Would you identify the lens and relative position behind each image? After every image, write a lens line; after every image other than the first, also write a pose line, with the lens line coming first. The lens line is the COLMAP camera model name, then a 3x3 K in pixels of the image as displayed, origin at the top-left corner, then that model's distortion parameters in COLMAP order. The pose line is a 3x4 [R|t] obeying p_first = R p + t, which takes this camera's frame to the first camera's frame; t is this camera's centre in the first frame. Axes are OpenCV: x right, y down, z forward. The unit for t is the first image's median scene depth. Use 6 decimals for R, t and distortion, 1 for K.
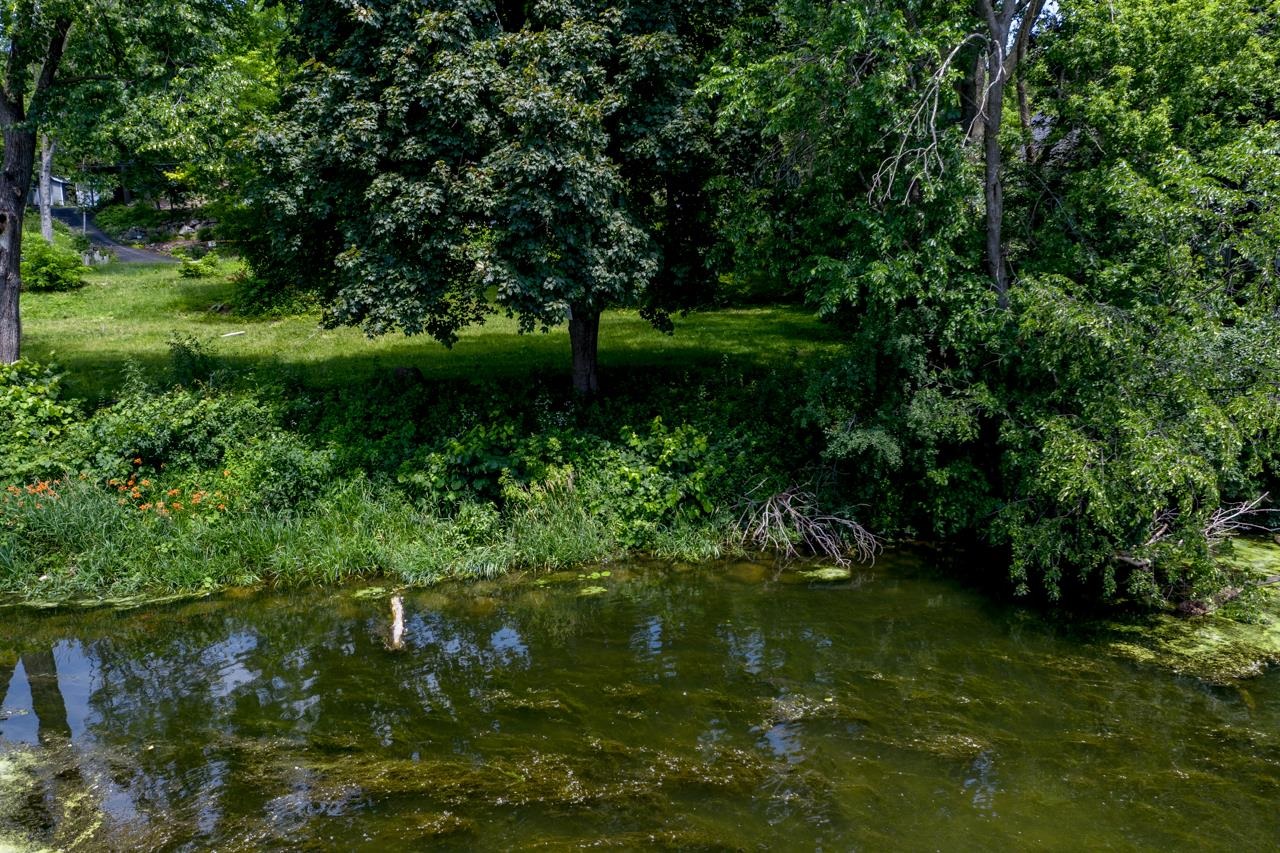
lens RADIAL K [[1046.6, 0, 630.9], [0, 1046.6, 424.5], [0, 0, 1]] dist [-0.005270, 0.007727]
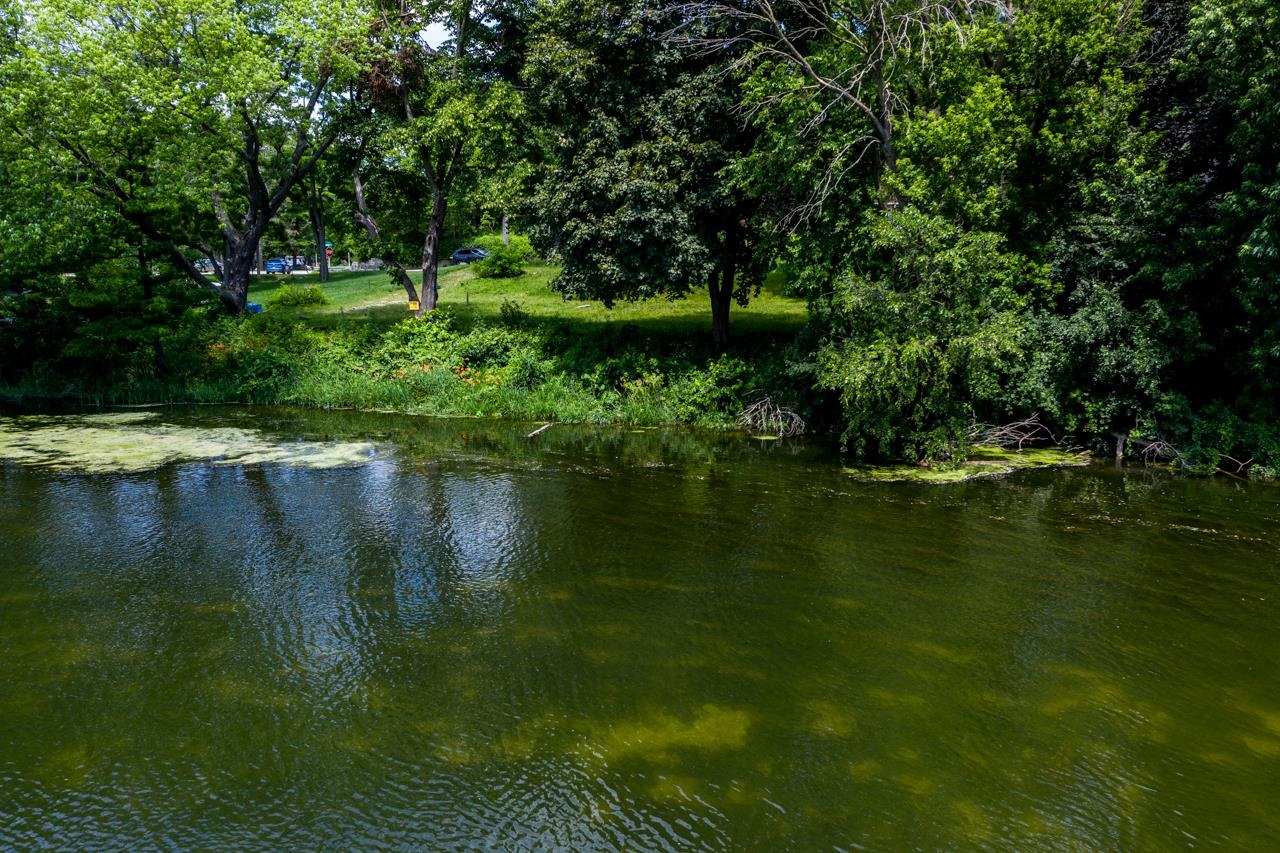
lens RADIAL K [[1046.6, 0, 630.9], [0, 1046.6, 424.5], [0, 0, 1]] dist [-0.005270, 0.007727]
pose [[0.891348, 0.082199, -0.445804, 0.735559], [-0.080463, 0.996495, 0.022859, 0.090225], [0.446121, 0.015495, 0.894838, -0.683370]]
